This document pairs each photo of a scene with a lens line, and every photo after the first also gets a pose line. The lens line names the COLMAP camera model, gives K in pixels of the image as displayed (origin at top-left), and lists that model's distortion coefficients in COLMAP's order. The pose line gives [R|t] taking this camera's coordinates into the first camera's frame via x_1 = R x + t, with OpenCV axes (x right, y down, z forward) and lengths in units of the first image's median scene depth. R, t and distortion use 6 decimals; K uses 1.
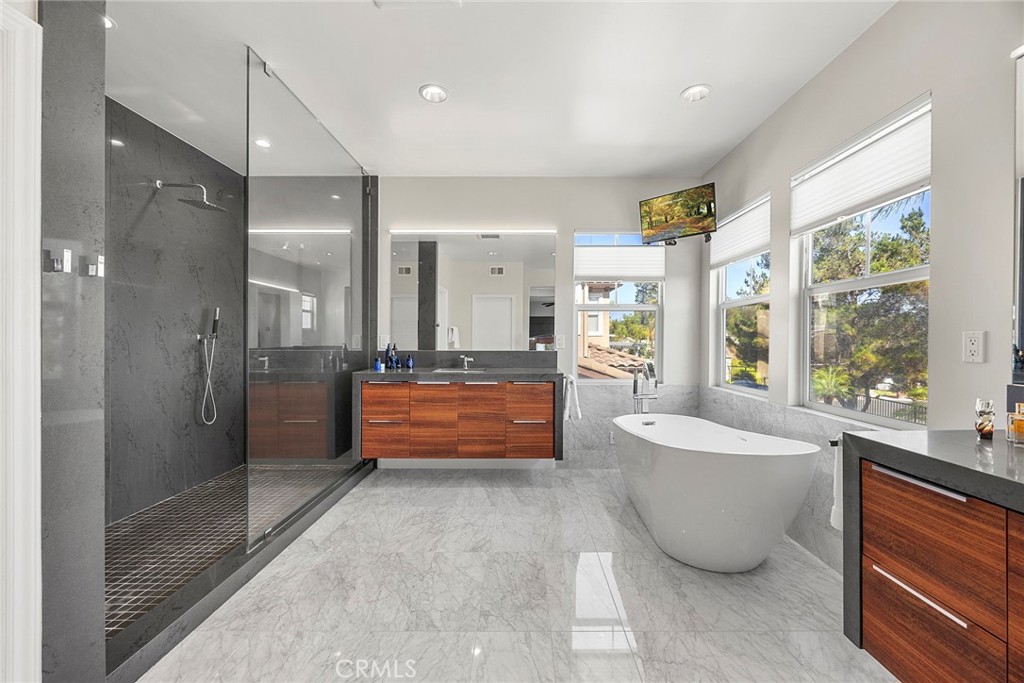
lens RADIAL K [[401.1, 0, 514.8], [0, 401.1, 338.7], [0, 0, 1]] dist [-0.003123, 0.005421]
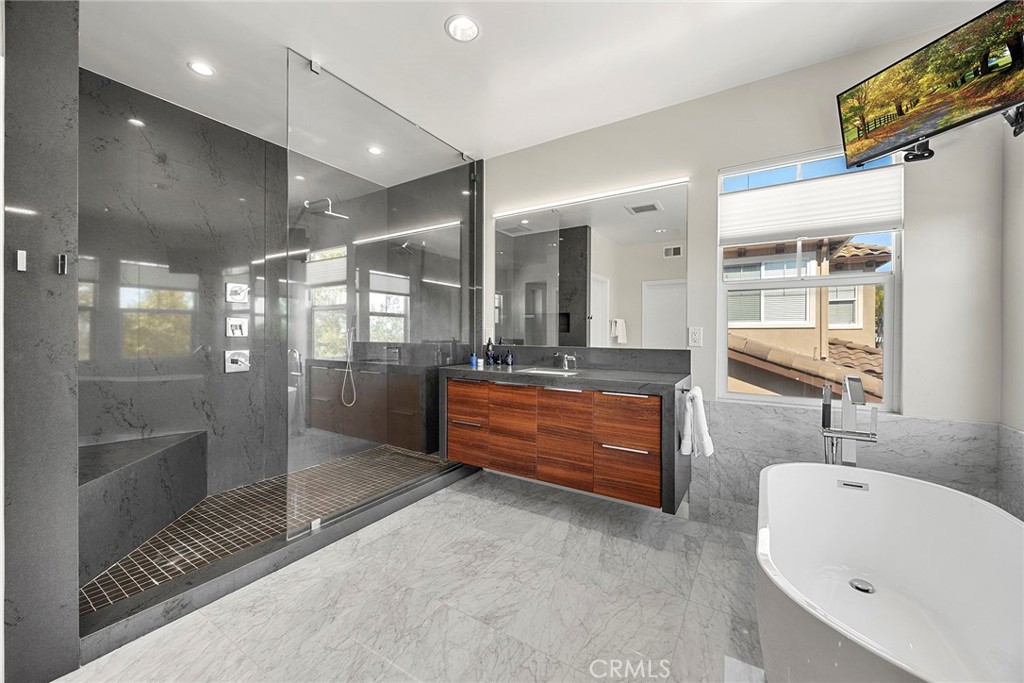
lens RADIAL K [[411.5, 0, 454.4], [0, 411.5, 329.7], [0, 0, 1]] dist [-0.004059, 0.006357]
pose [[0.847531, -0.001143, -0.530744, 0.159465], [-0.002568, 0.999977, -0.006253, 0.000525], [0.530739, 0.006662, 0.847509, 0.208422]]
